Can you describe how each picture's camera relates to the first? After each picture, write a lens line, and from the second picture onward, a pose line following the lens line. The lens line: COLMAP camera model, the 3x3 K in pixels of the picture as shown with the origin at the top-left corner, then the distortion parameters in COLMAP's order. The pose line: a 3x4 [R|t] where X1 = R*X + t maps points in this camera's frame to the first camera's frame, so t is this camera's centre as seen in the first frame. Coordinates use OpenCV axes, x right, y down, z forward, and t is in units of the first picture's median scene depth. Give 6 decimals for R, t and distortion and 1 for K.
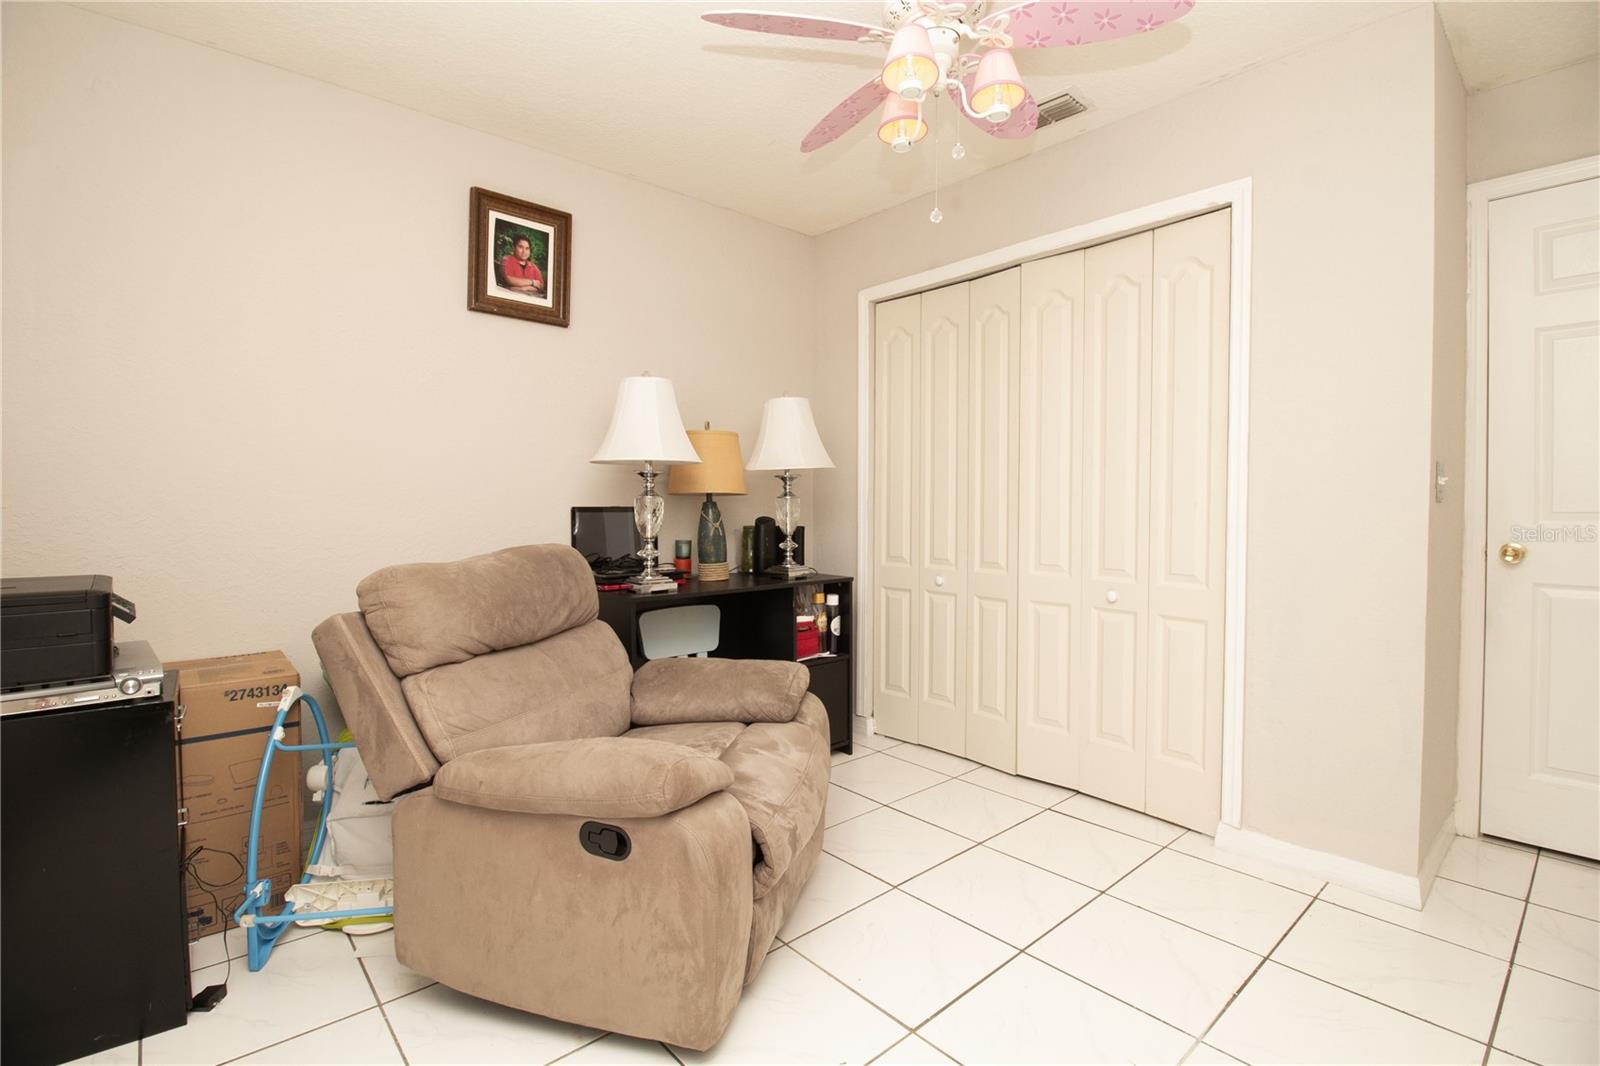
lens RADIAL K [[753.3, 0, 800.0], [0, 753.3, 533.0], [0, 0, 1]] dist [-0.034165, -0.000055]
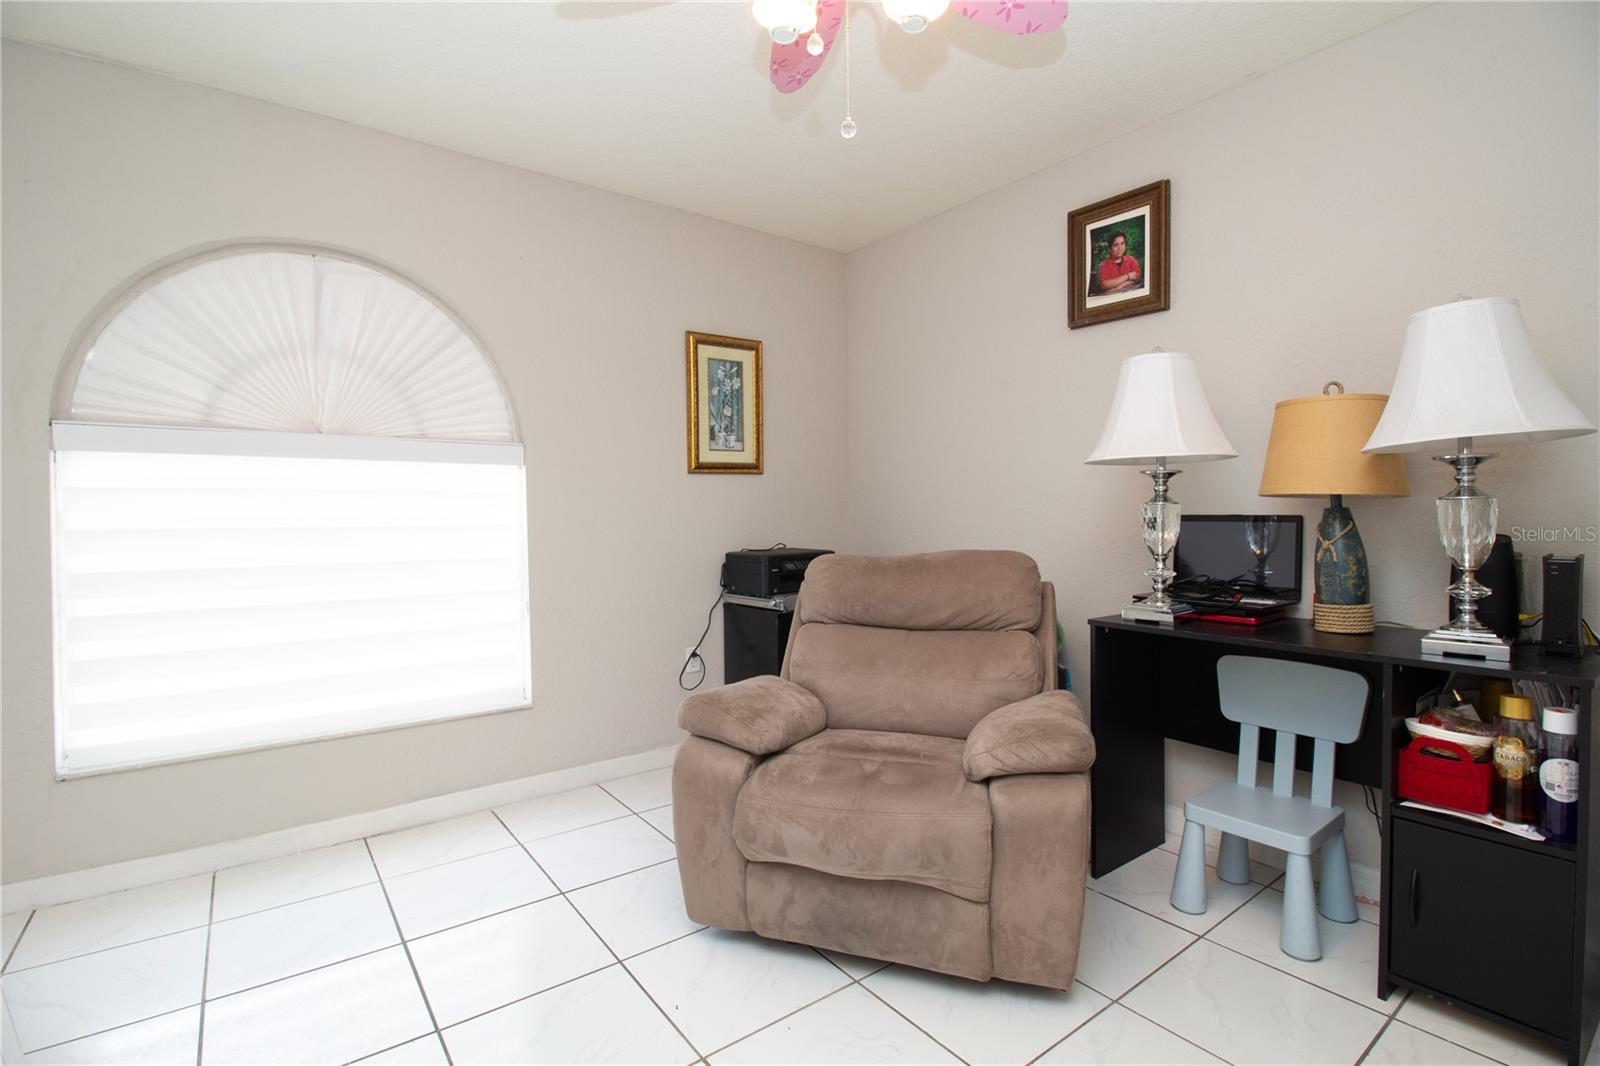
lens RADIAL K [[734.5, 0, 793.3], [0, 734.5, 518.0], [0, 0, 1]] dist [0.000597, -0.015068]
pose [[-0.075025, 0.004208, -0.997173, 0.587550], [-0.036463, 0.999311, 0.006960, -0.022582], [0.996515, 0.036882, -0.074820, 0.652034]]
